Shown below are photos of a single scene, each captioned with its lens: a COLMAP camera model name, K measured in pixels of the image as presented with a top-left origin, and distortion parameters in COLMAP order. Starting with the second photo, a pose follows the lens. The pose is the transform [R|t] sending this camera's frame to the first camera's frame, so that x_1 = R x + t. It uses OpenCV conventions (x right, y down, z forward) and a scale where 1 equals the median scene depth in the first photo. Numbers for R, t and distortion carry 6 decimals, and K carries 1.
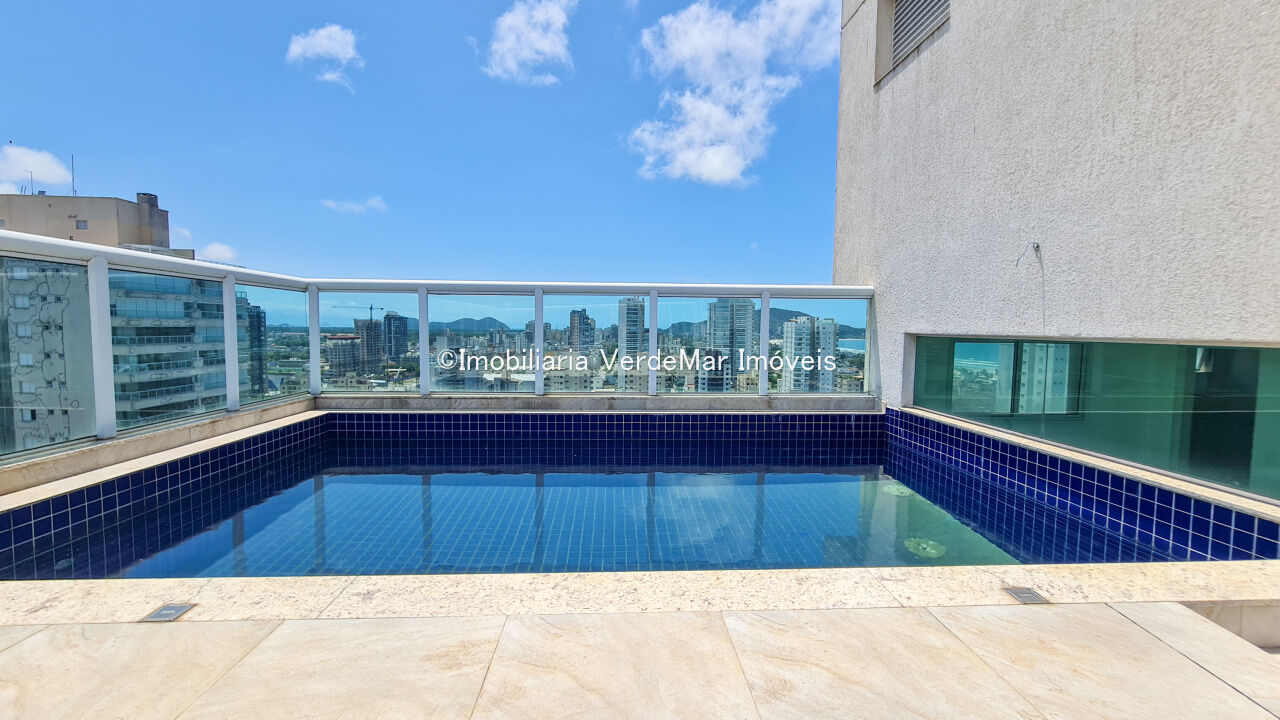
lens RADIAL K [[526.2, 0, 640.0], [0, 526.2, 360.0], [0, 0, 1]] dist [-0.000043, -0.000137]
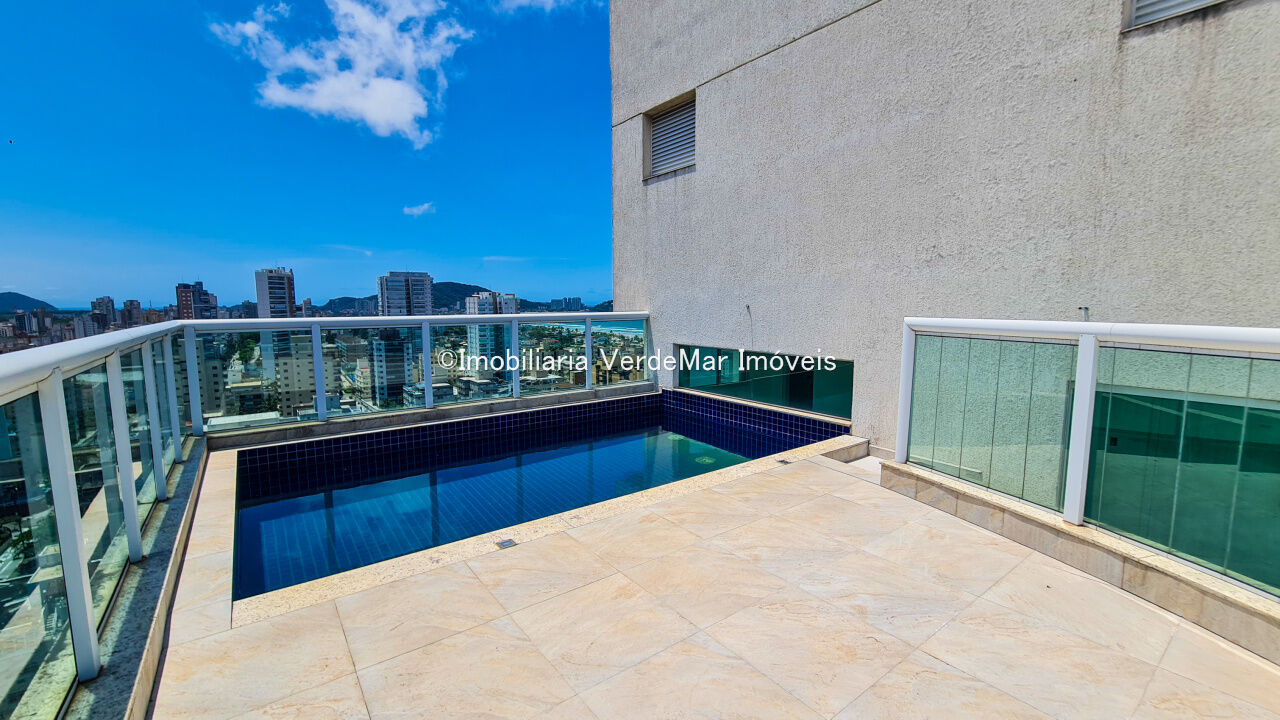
lens RADIAL K [[526.2, 0, 640.0], [0, 526.2, 360.0], [0, 0, 1]] dist [-0.000043, -0.000137]
pose [[0.830075, -0.074425, 0.552663, -0.474848], [0.047460, 0.996887, 0.062964, -0.103631], [-0.555628, -0.026036, 0.831023, -0.299109]]
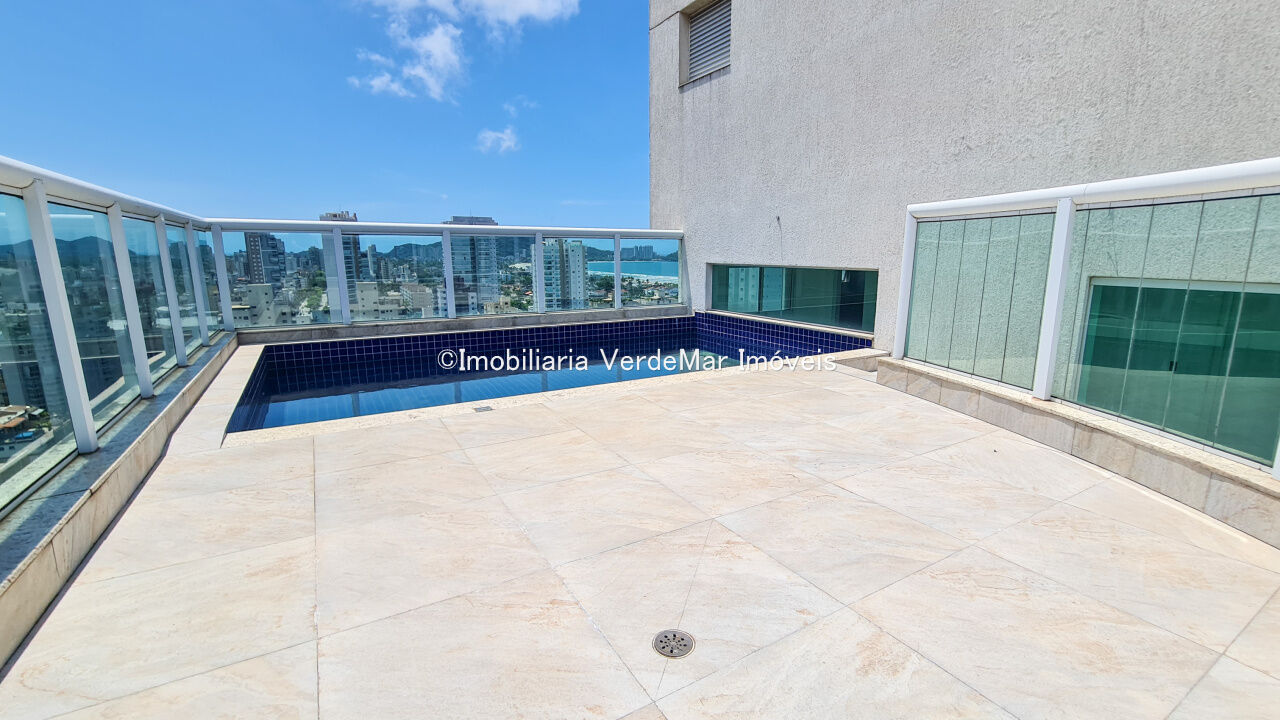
lens RADIAL K [[562.5, 0, 669.7], [0, 562.5, 358.2], [0, 0, 1]] dist [0.000904, -0.000508]
pose [[0.873190, -0.097484, 0.477531, -0.402689], [0.035462, 0.989903, 0.137237, -0.004128], [-0.486088, -0.102900, 0.867830, -0.414454]]
